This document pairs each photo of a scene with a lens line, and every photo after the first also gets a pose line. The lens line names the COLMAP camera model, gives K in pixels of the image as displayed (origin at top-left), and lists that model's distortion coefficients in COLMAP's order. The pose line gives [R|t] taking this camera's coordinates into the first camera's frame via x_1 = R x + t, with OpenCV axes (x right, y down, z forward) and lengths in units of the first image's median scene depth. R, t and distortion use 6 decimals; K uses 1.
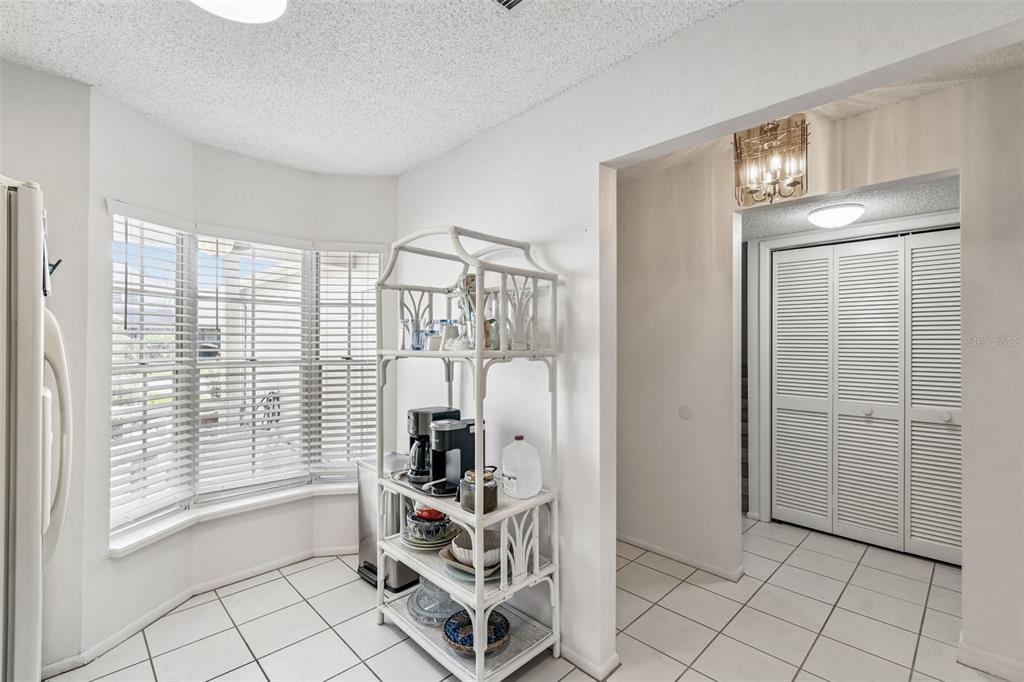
lens RADIAL K [[457.6, 0, 501.3], [0, 457.6, 340.7], [0, 0, 1]] dist [0.008102, -0.000389]
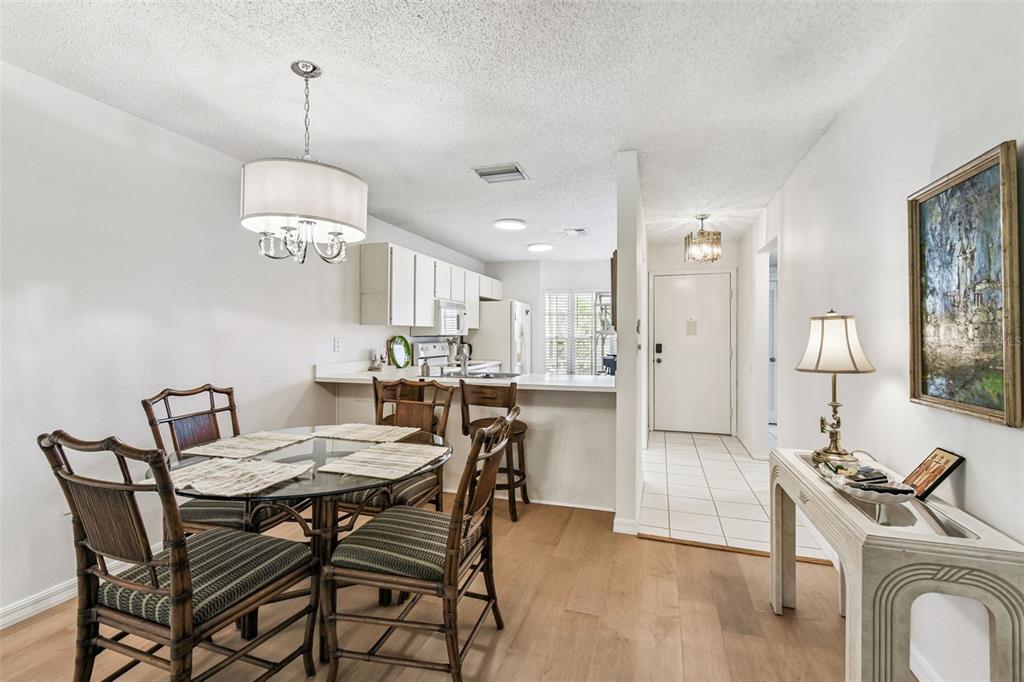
lens RADIAL K [[451.0, 0, 503.3], [0, 451.0, 342.4], [0, 0, 1]] dist [-0.002672, -0.000254]
pose [[0.465226, 0.011273, -0.885120, 1.825318], [0.003438, 0.999888, 0.014541, 0.039385], [0.885185, -0.009808, 0.465135, -0.783865]]
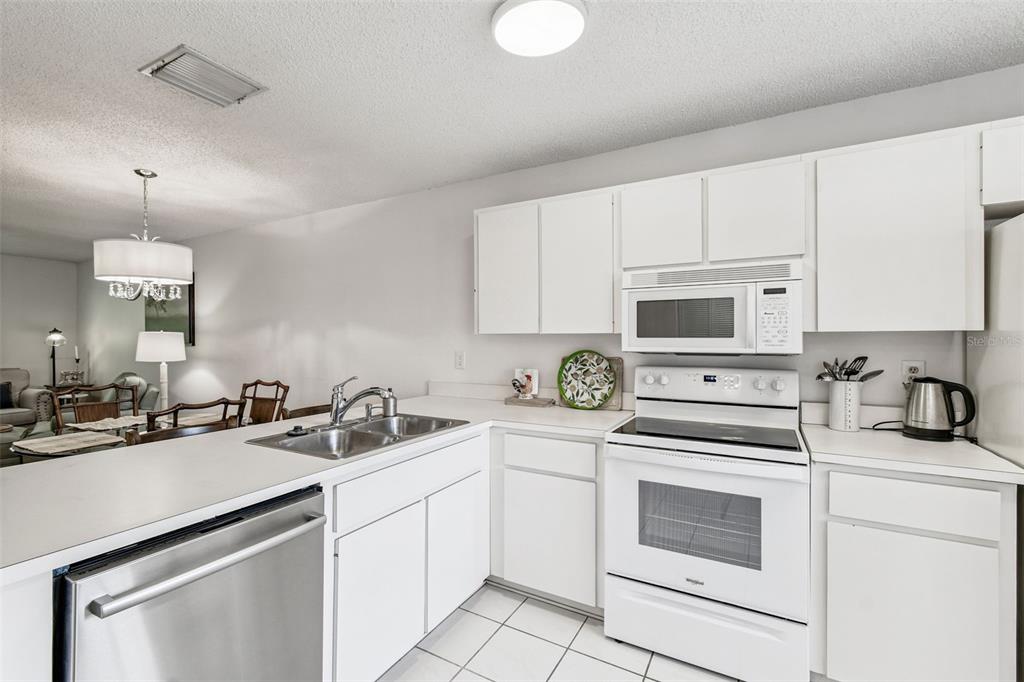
lens RADIAL K [[458.4, 0, 505.1], [0, 458.4, 337.4], [0, 0, 1]] dist [0.000314, -0.000780]
pose [[-0.957281, -0.000872, -0.289159, 0.283185], [0.001091, 0.999977, -0.006627, 0.010546], [0.289158, -0.006659, -0.957258, 0.836628]]
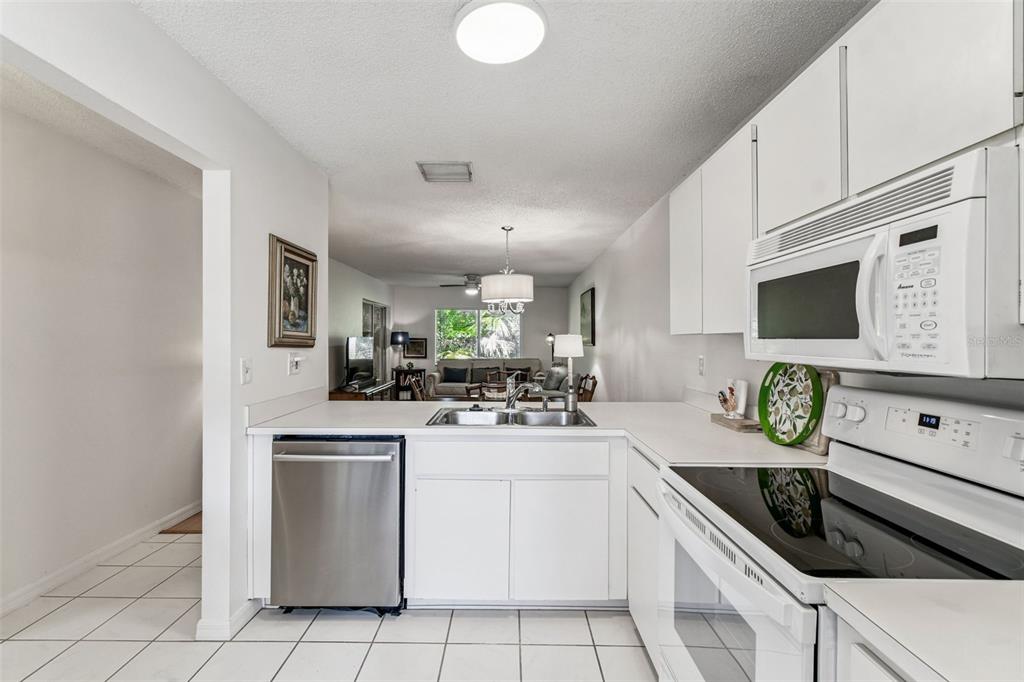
lens RADIAL K [[457.6, 0, 501.3], [0, 457.6, 340.7], [0, 0, 1]] dist [0.008102, -0.000389]
pose [[-0.711814, -0.002823, 0.702362, -0.463263], [-0.004651, 0.999989, -0.000694, 0.009446], [-0.702353, -0.003761, -0.711819, 0.688355]]
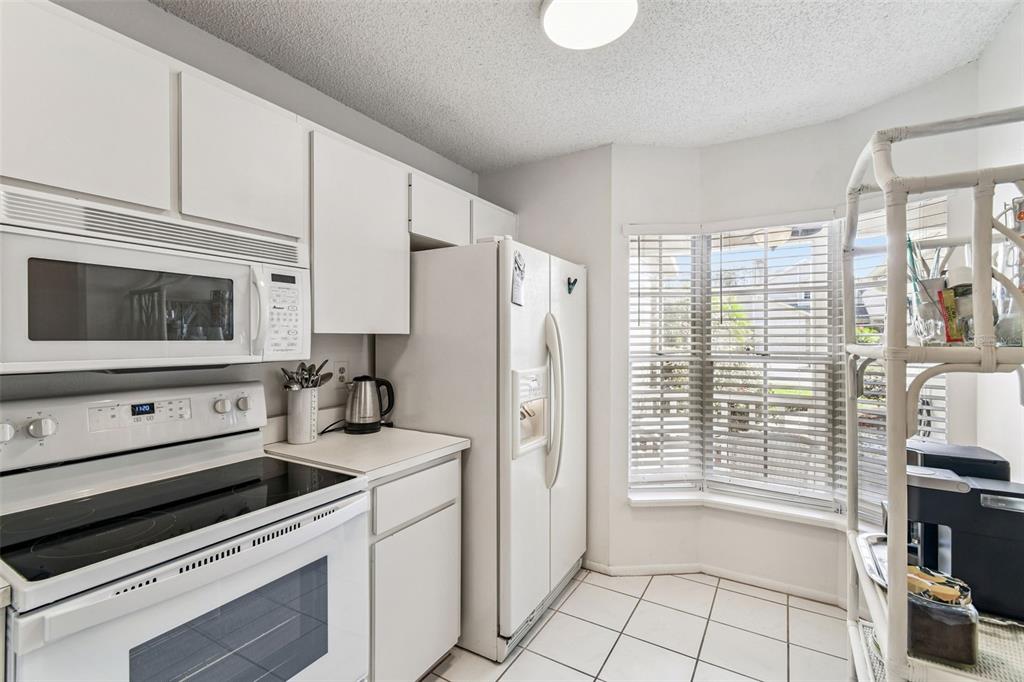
lens RADIAL K [[457.6, 0, 501.3], [0, 457.6, 340.7], [0, 0, 1]] dist [0.008102, -0.000389]
pose [[0.255844, 0.002058, -0.966716, 0.260703], [0.008019, 0.999959, 0.004251, 0.006502], [0.966685, -0.008840, 0.255817, 0.299037]]
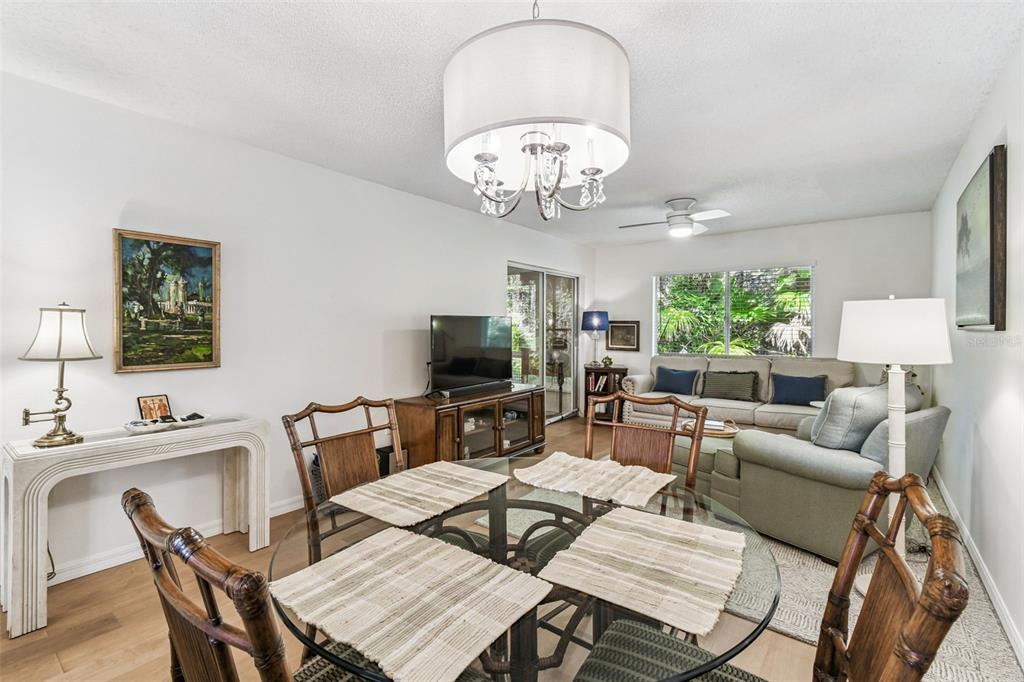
lens RADIAL K [[458.4, 0, 505.1], [0, 458.4, 337.4], [0, 0, 1]] dist [0.000314, -0.000780]
pose [[-0.141796, -0.020695, 0.989680, 0.342139], [-0.008117, 0.999772, 0.019743, 0.037475], [-0.989863, -0.005234, -0.141932, -0.604127]]
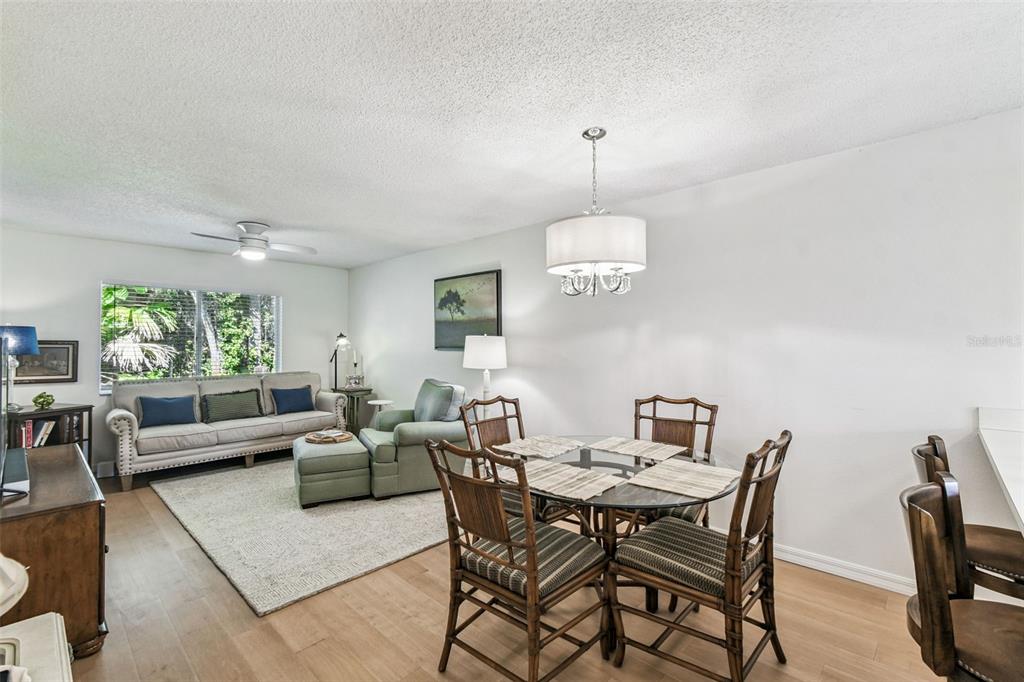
lens RADIAL K [[457.6, 0, 501.3], [0, 457.6, 340.7], [0, 0, 1]] dist [0.008102, -0.000389]
pose [[-0.999377, 0.000623, -0.035283, 1.132933], [0.000923, 0.999964, -0.008475, 0.006537], [0.035277, -0.008502, -0.999341, 0.298026]]
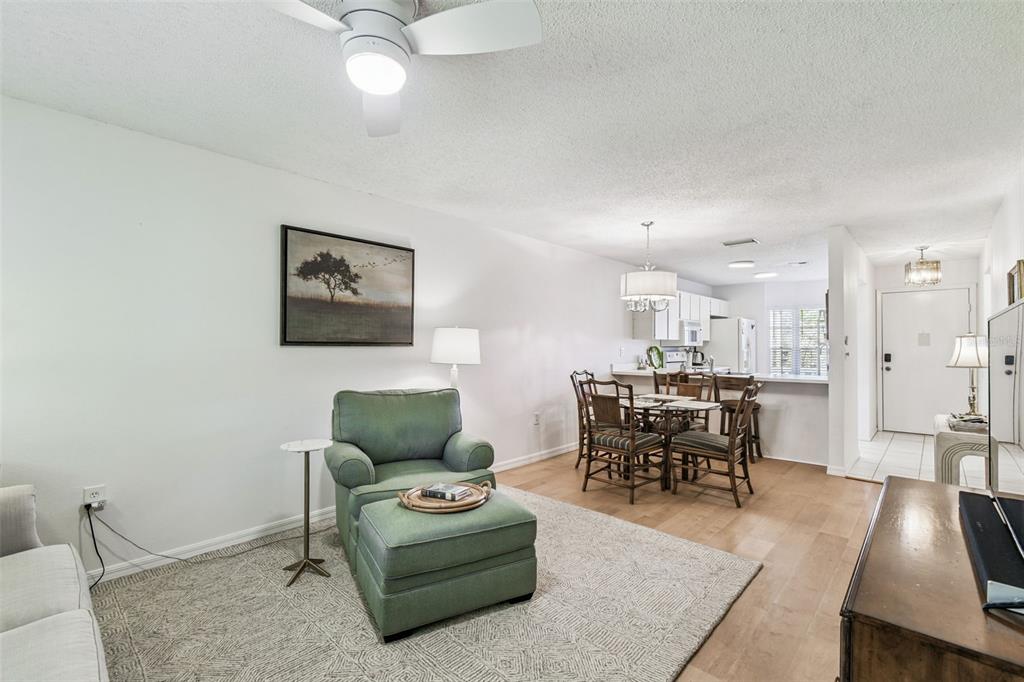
lens RADIAL K [[451.0, 0, 503.3], [0, 451.0, 342.4], [0, 0, 1]] dist [-0.002672, -0.000254]
pose [[0.053488, -0.009753, -0.998521, 2.713813], [0.002659, 0.999950, -0.009624, 0.037342], [0.998565, -0.002140, 0.053512, -1.414461]]
